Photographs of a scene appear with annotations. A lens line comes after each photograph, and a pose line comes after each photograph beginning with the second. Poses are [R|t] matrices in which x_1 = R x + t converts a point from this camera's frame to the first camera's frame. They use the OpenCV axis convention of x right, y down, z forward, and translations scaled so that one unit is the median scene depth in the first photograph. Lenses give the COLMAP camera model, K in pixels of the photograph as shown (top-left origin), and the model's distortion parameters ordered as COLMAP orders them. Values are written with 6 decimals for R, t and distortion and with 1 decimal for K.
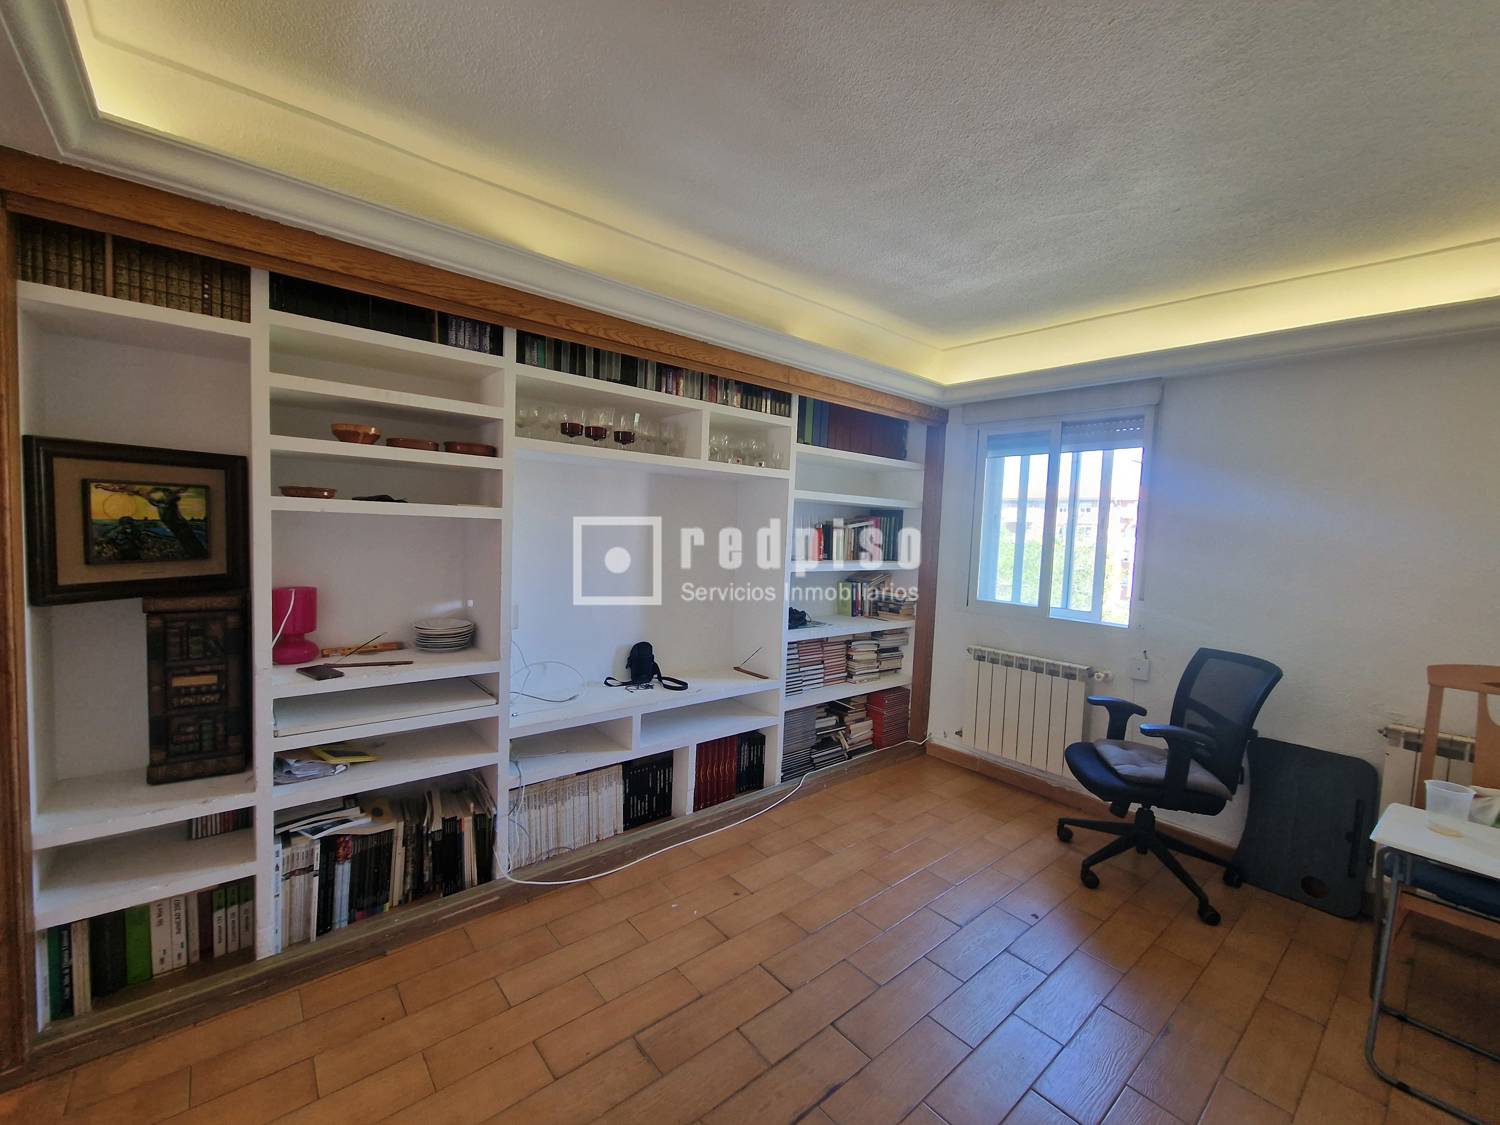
lens RADIAL K [[615.1, 0, 747.6], [0, 615.1, 561.1], [0, 0, 1]] dist [-0.000364, -0.002006]
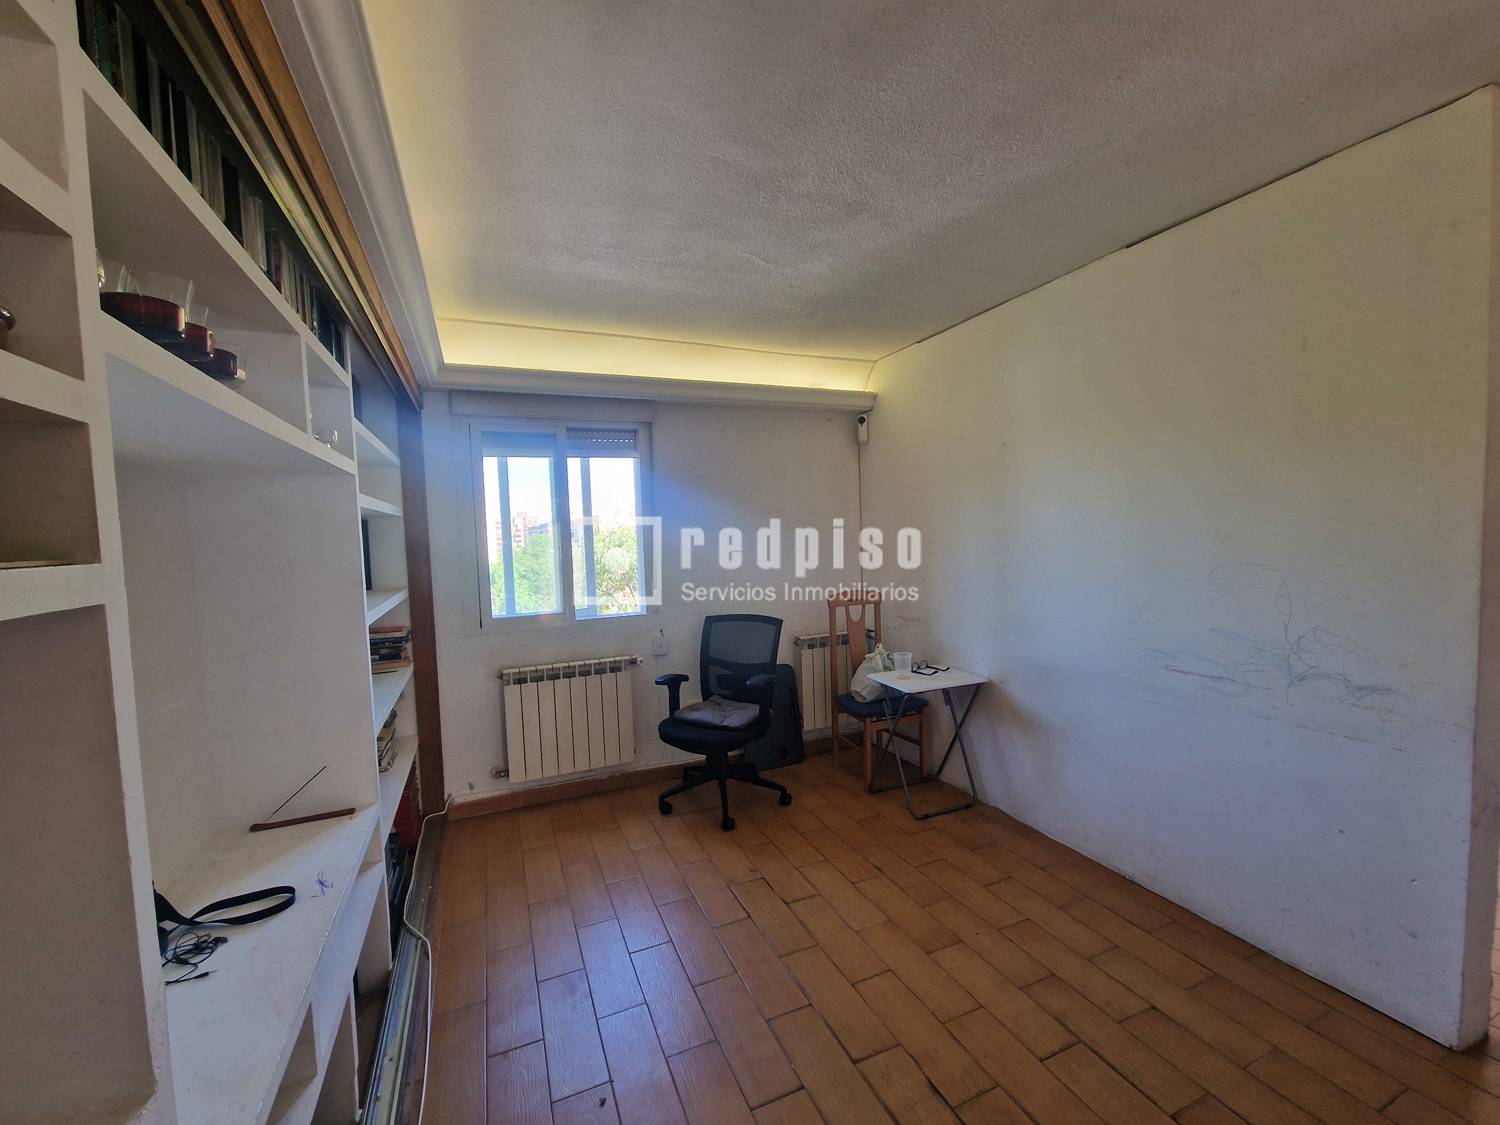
lens RADIAL K [[615.1, 0, 745.5], [0, 615.1, 562.5], [0, 0, 1]] dist [-0.000364, -0.002006]
pose [[0.290546, -0.101245, 0.951490, -0.408533], [0.097103, 0.992373, 0.075944, -0.056025], [-0.951921, 0.070327, 0.298161, 0.458951]]
